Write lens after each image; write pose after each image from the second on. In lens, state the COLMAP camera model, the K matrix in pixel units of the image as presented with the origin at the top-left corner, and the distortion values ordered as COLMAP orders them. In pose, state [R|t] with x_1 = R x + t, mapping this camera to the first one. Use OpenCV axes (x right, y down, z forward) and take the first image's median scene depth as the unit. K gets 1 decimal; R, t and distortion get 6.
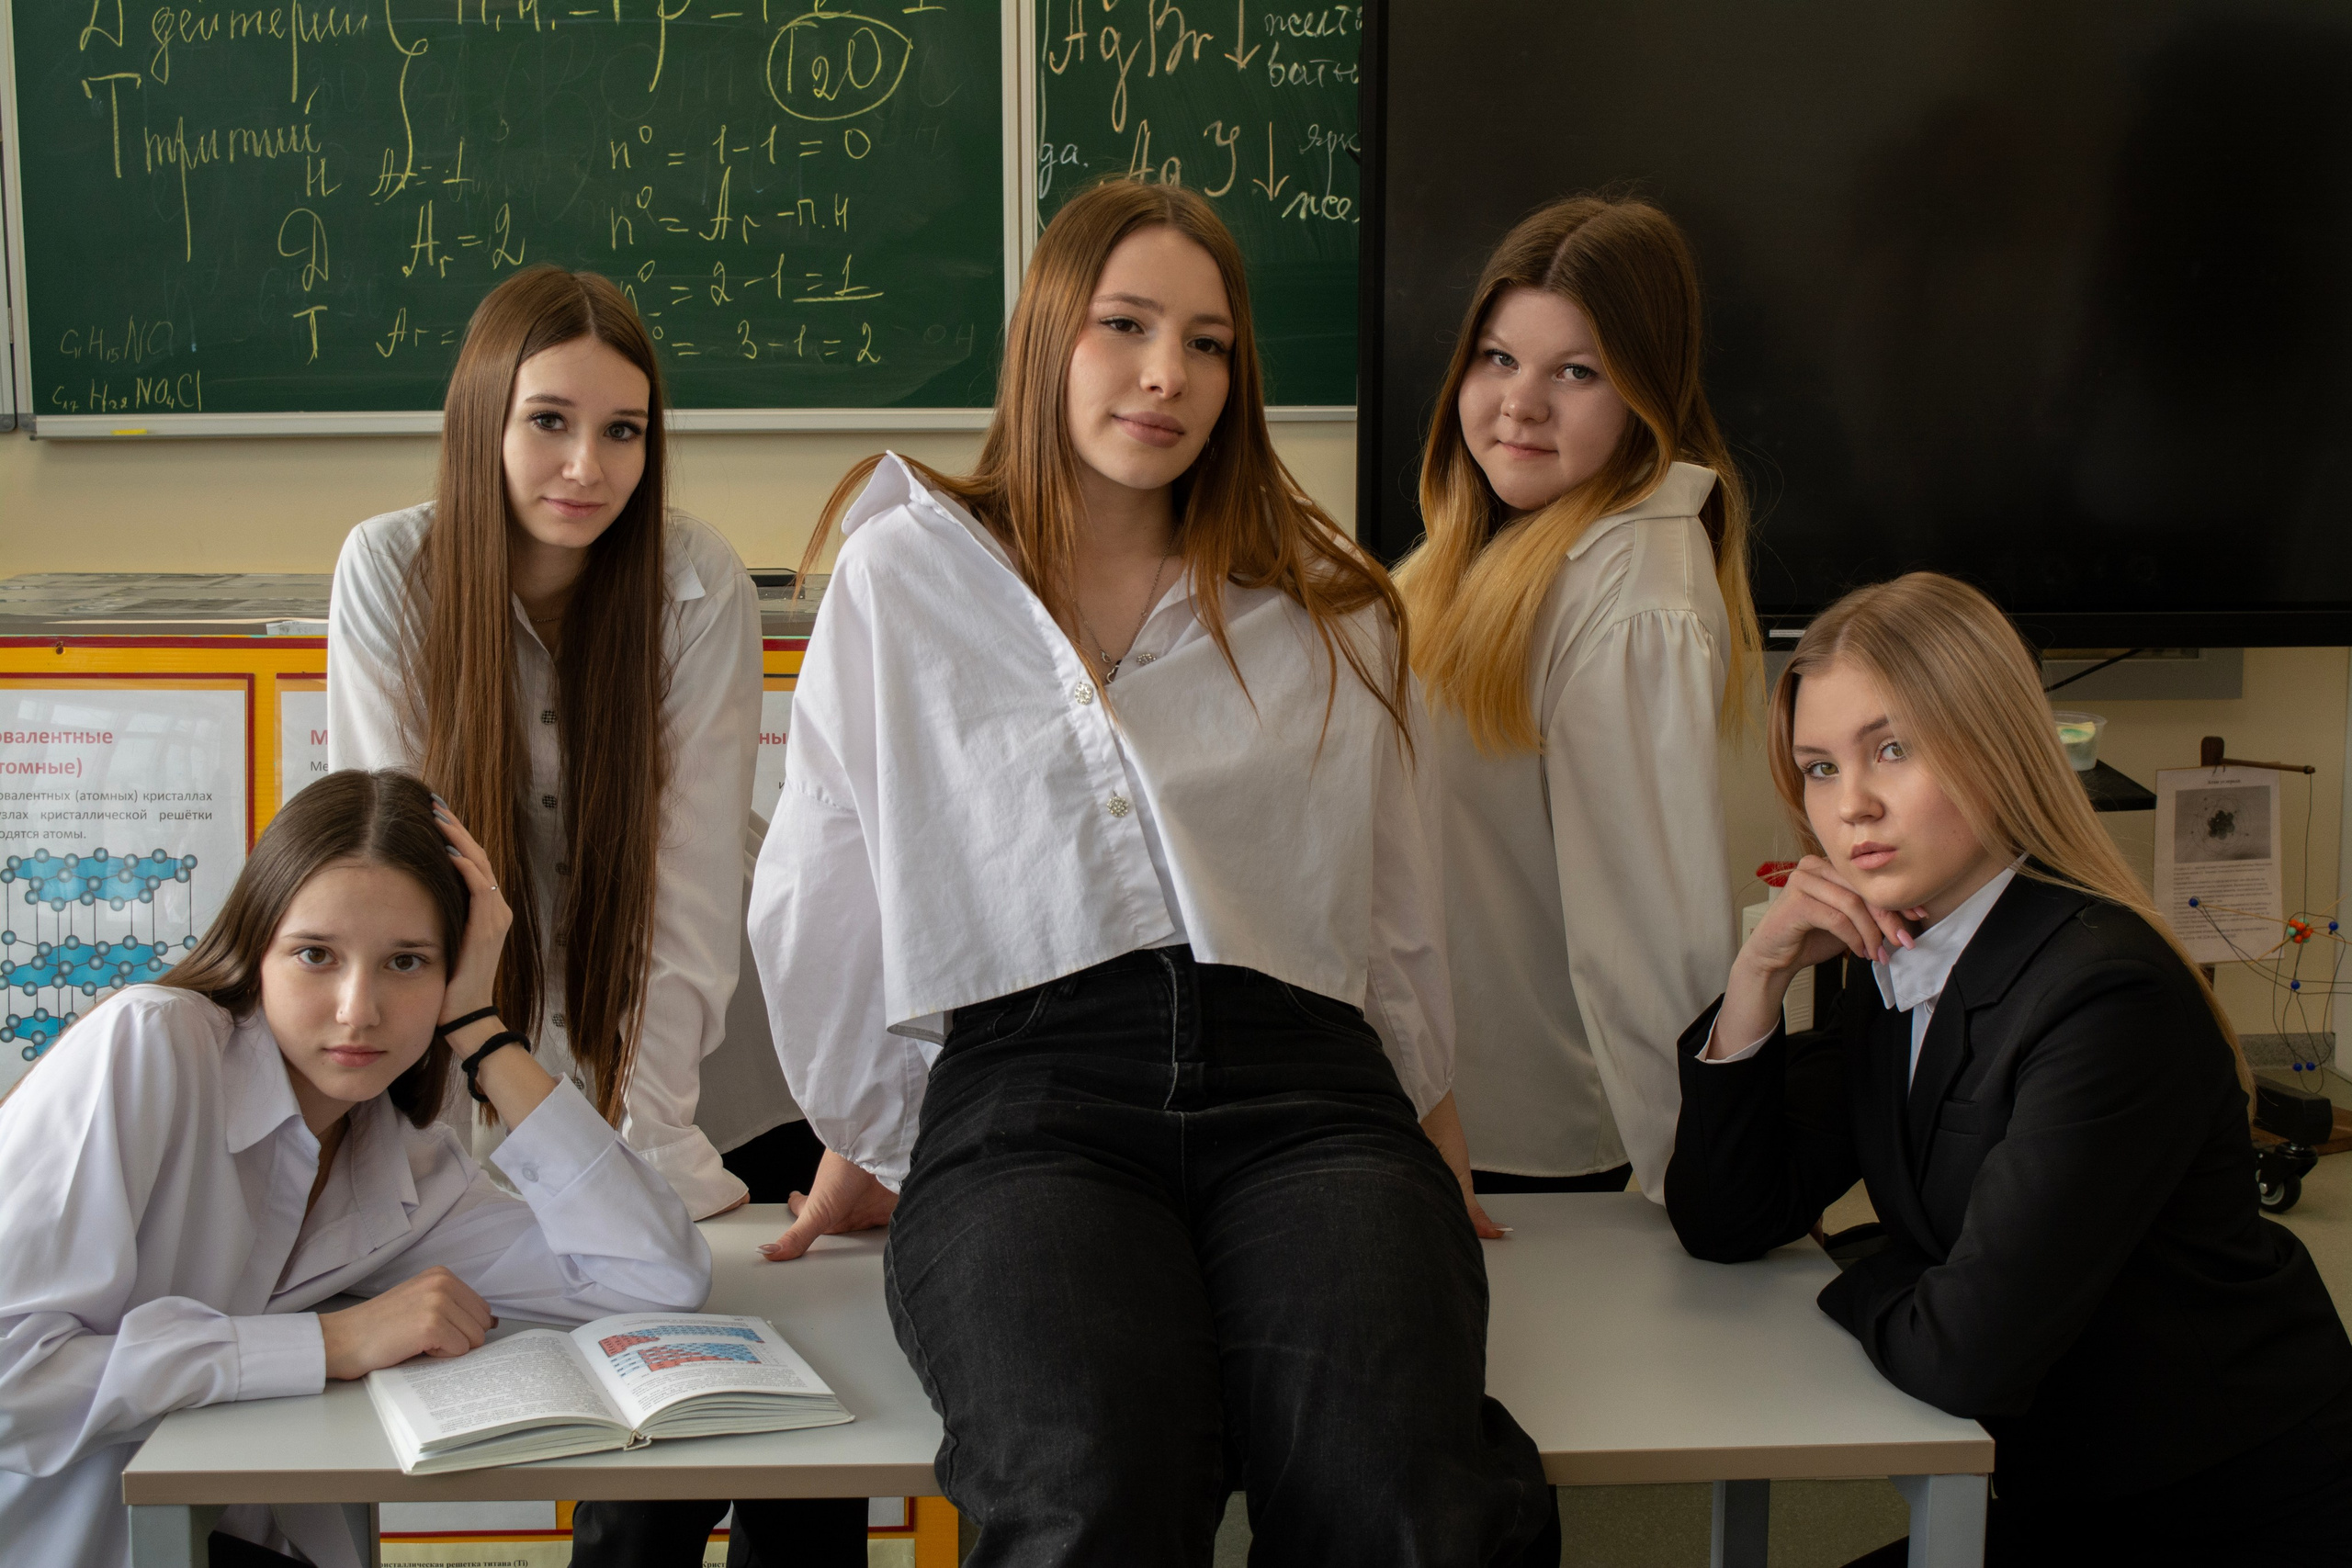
lens RADIAL K [[3245.4, 0, 1176.0], [0, 3245.4, 784.0], [0, 0, 1]] dist [0.001797, 0.015706]
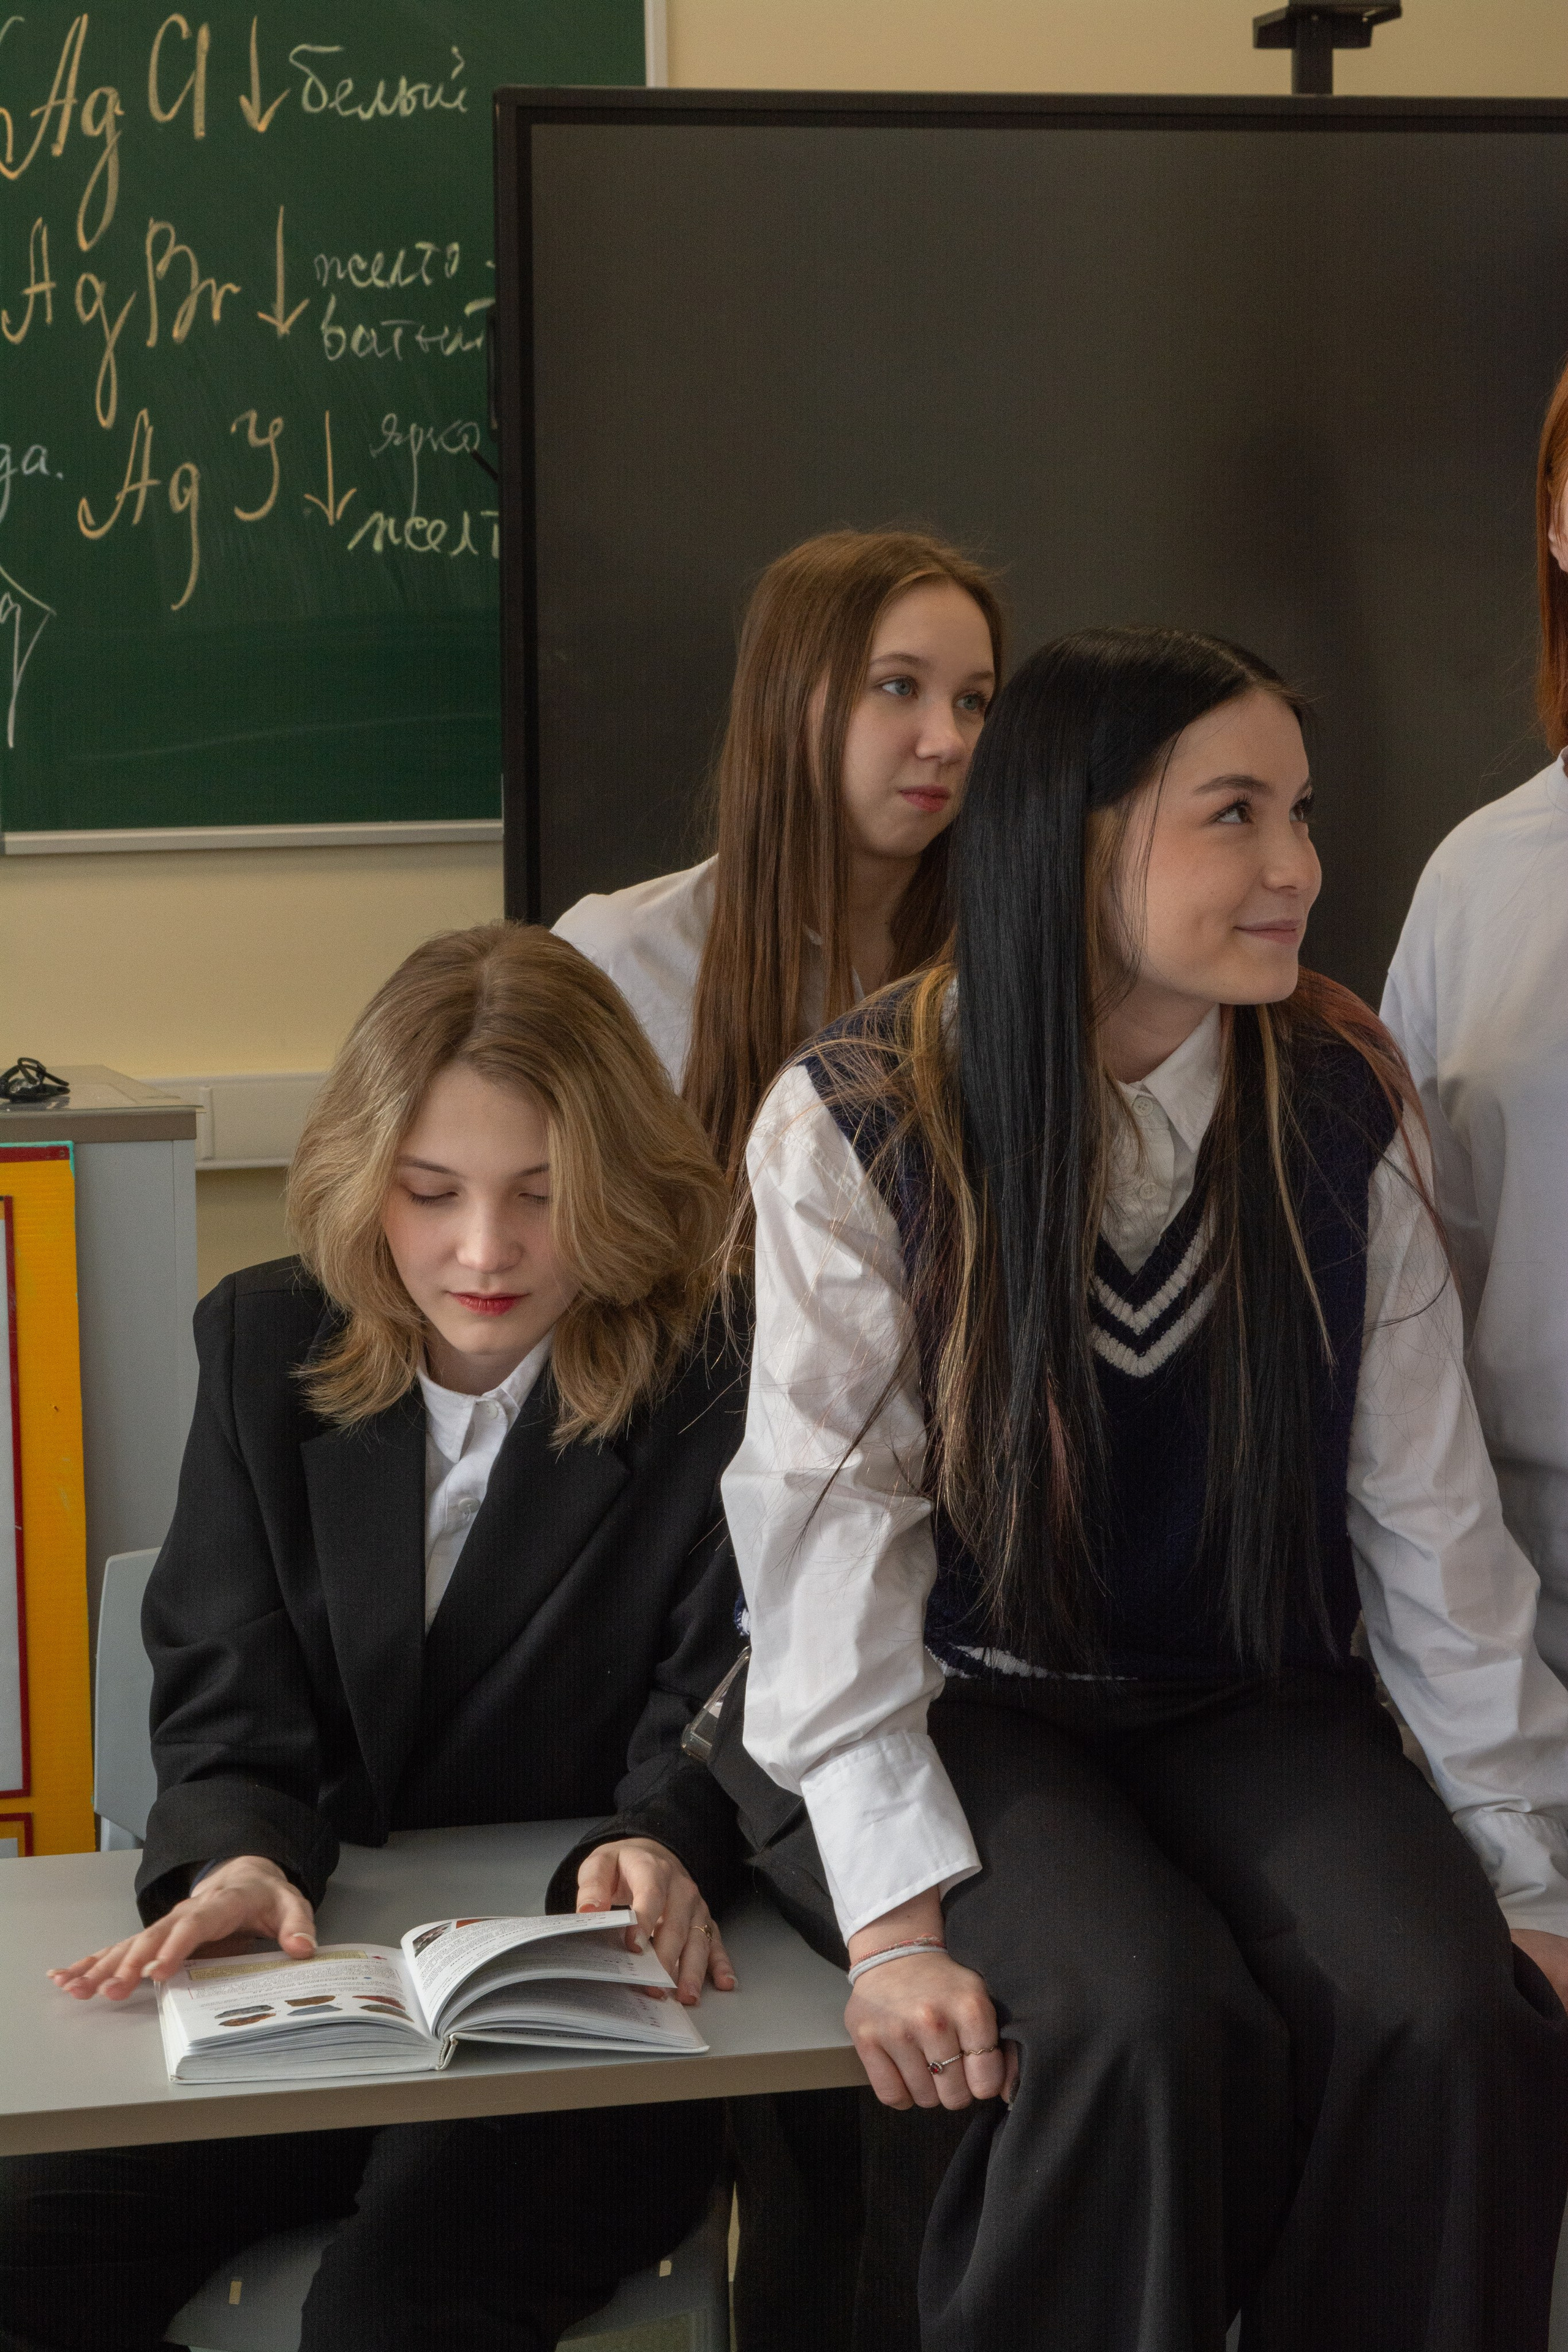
lens RADIAL K [[5218.0, 0, 784.0], [0, 5218.0, 1176.0], [0, 0, 1]] dist [0.037077, 0.596645]
pose [[0.983774, -0.034172, 0.176126, -0.076234], [0.043230, 0.997918, -0.047853, 0.014386], [-0.174125, 0.054690, 0.983204, -0.094168]]
